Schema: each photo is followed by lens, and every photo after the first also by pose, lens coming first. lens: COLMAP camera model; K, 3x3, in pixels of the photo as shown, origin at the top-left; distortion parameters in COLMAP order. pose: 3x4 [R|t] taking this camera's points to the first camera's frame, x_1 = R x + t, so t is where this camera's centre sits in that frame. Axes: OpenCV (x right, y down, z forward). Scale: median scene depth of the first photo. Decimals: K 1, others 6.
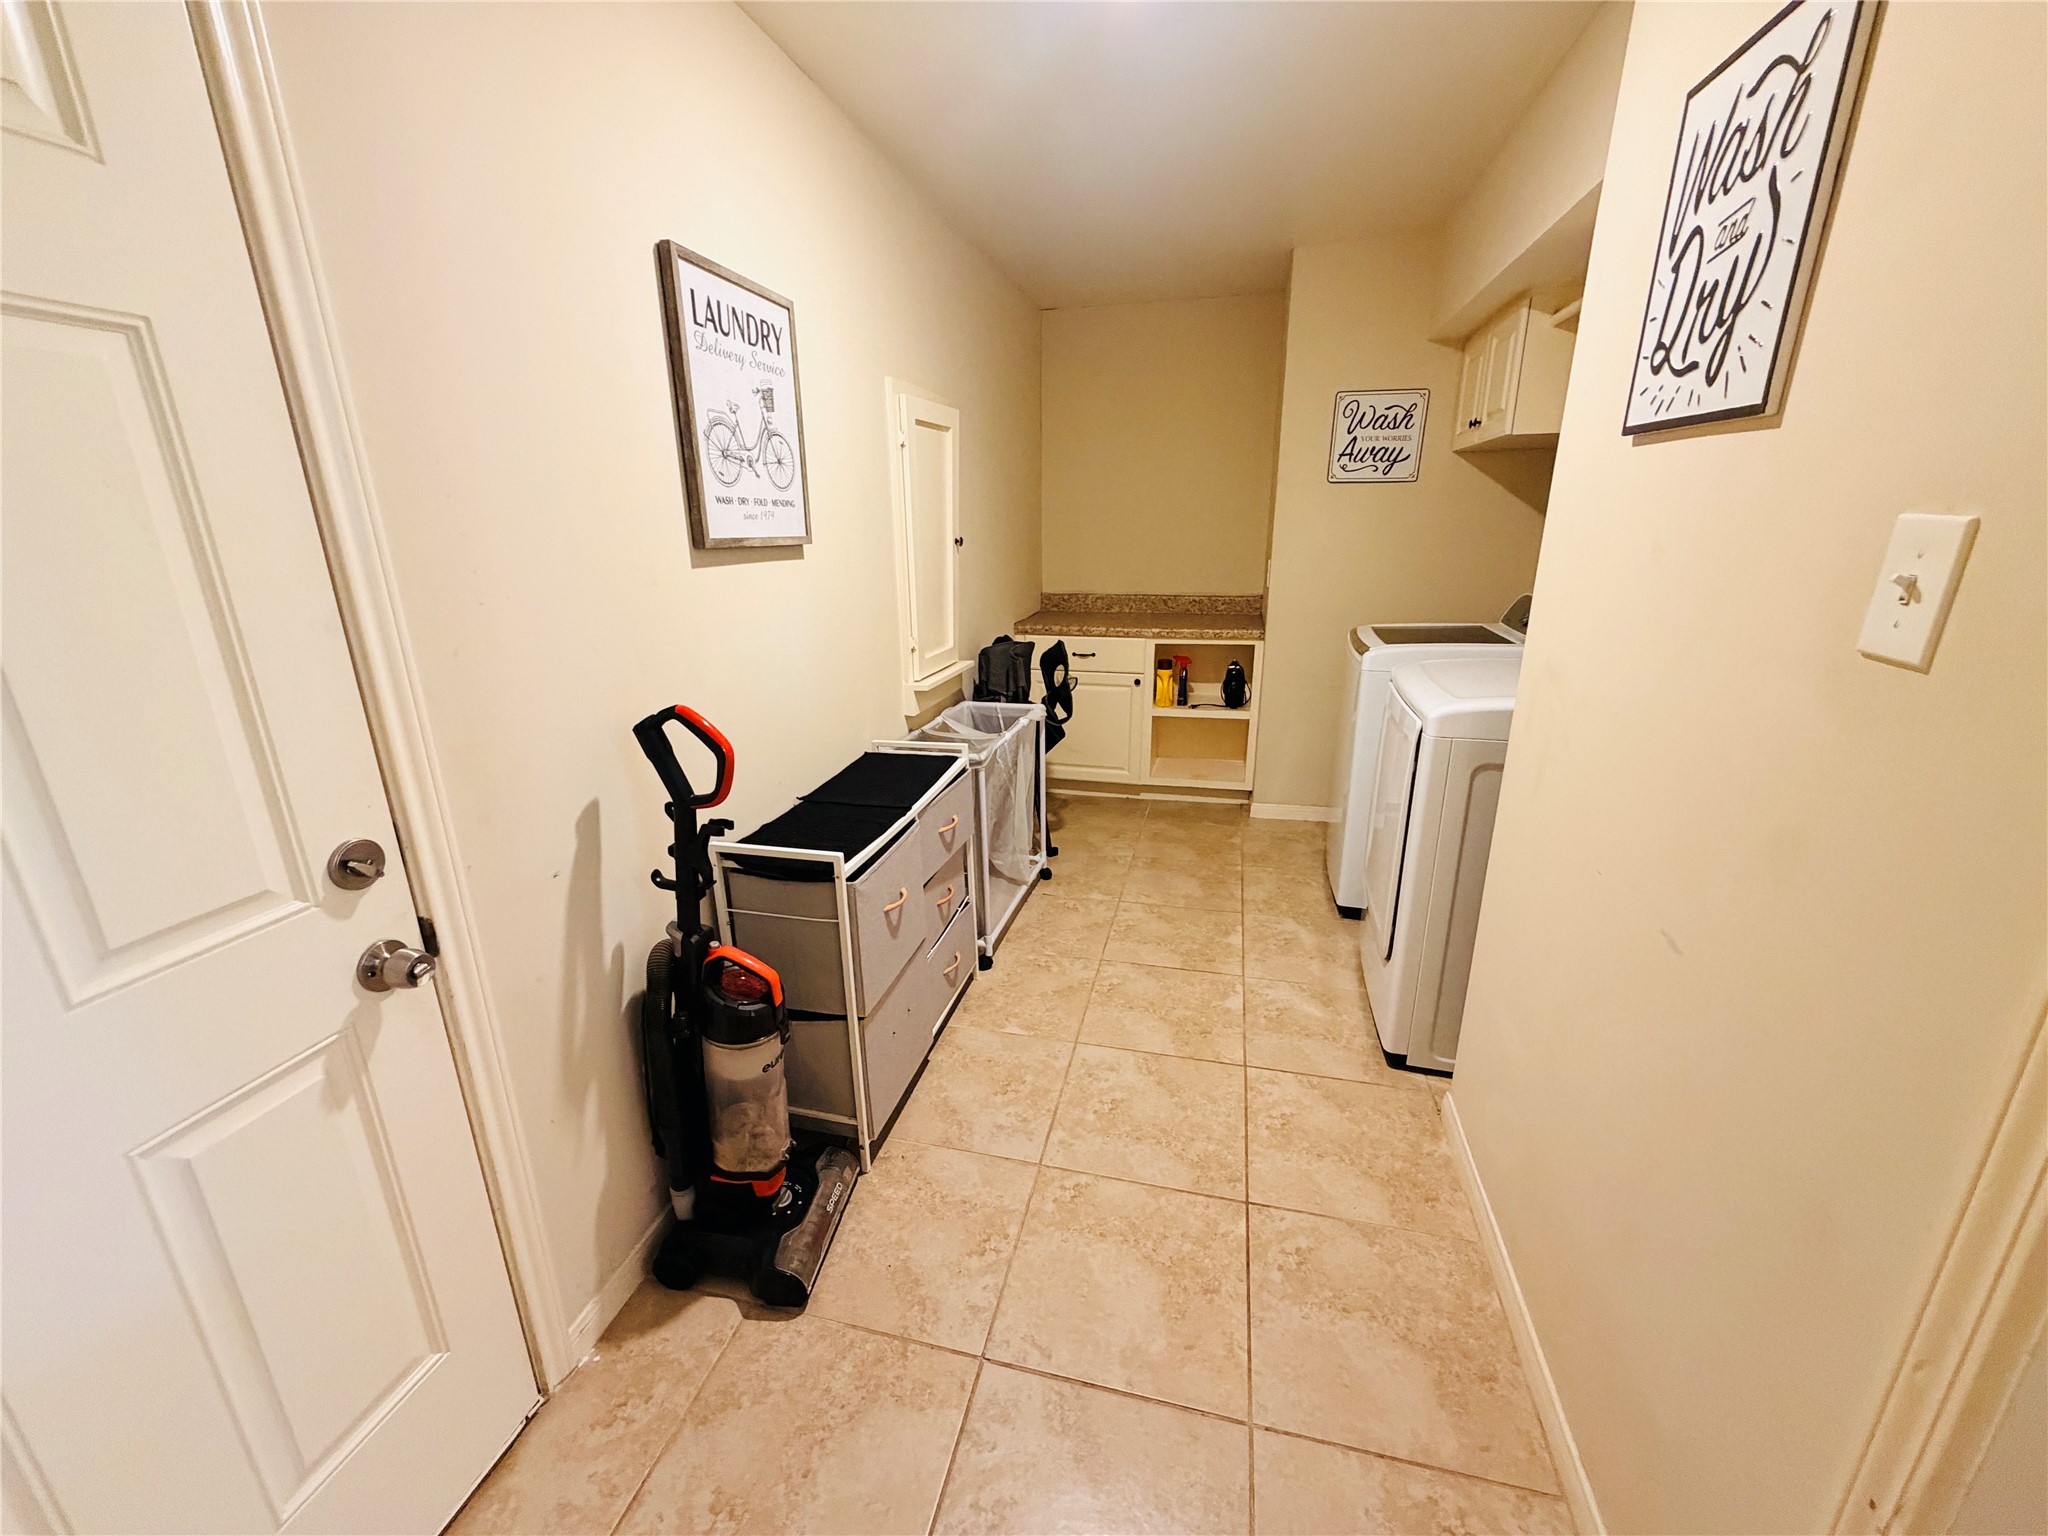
lens RADIAL K [[816.7, 0, 1026.2], [0, 816.7, 767.3], [0, 0, 1]] dist [-0.000536, -0.000904]
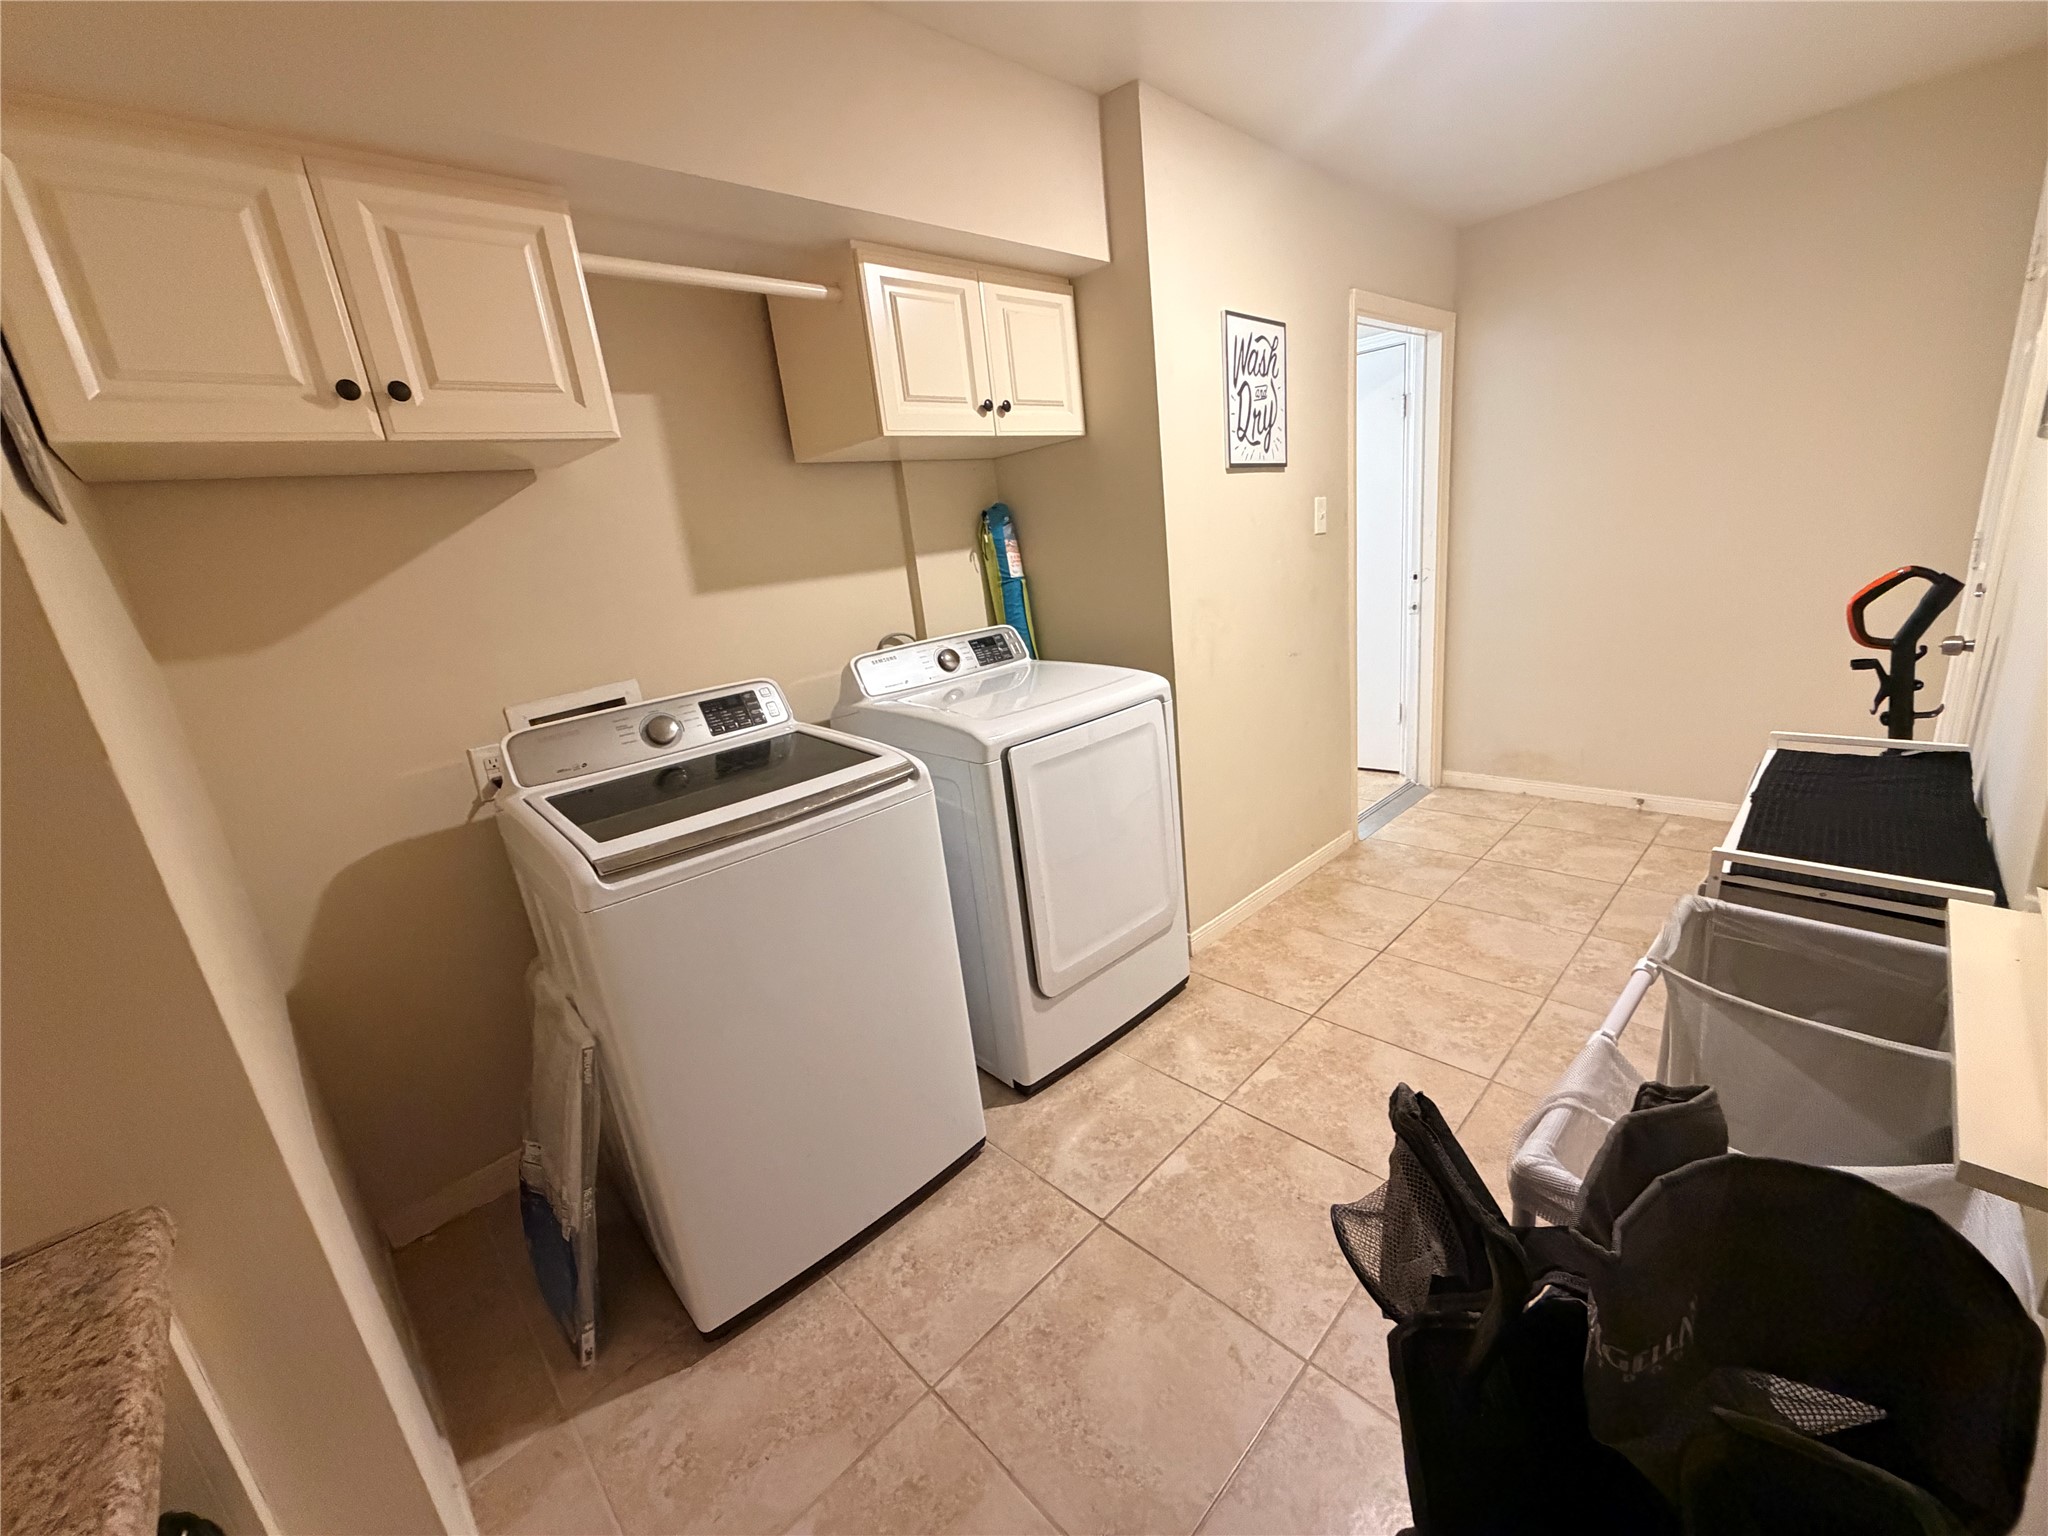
lens RADIAL K [[816.7, 0, 1019.3], [0, 816.7, 764.3], [0, 0, 1]] dist [-0.000536, -0.000904]
pose [[-0.839216, -0.042375, 0.542145, 0.046375], [0.272946, 0.829458, 0.487340, -0.887717], [-0.470338, 0.556959, -0.684528, 2.912705]]
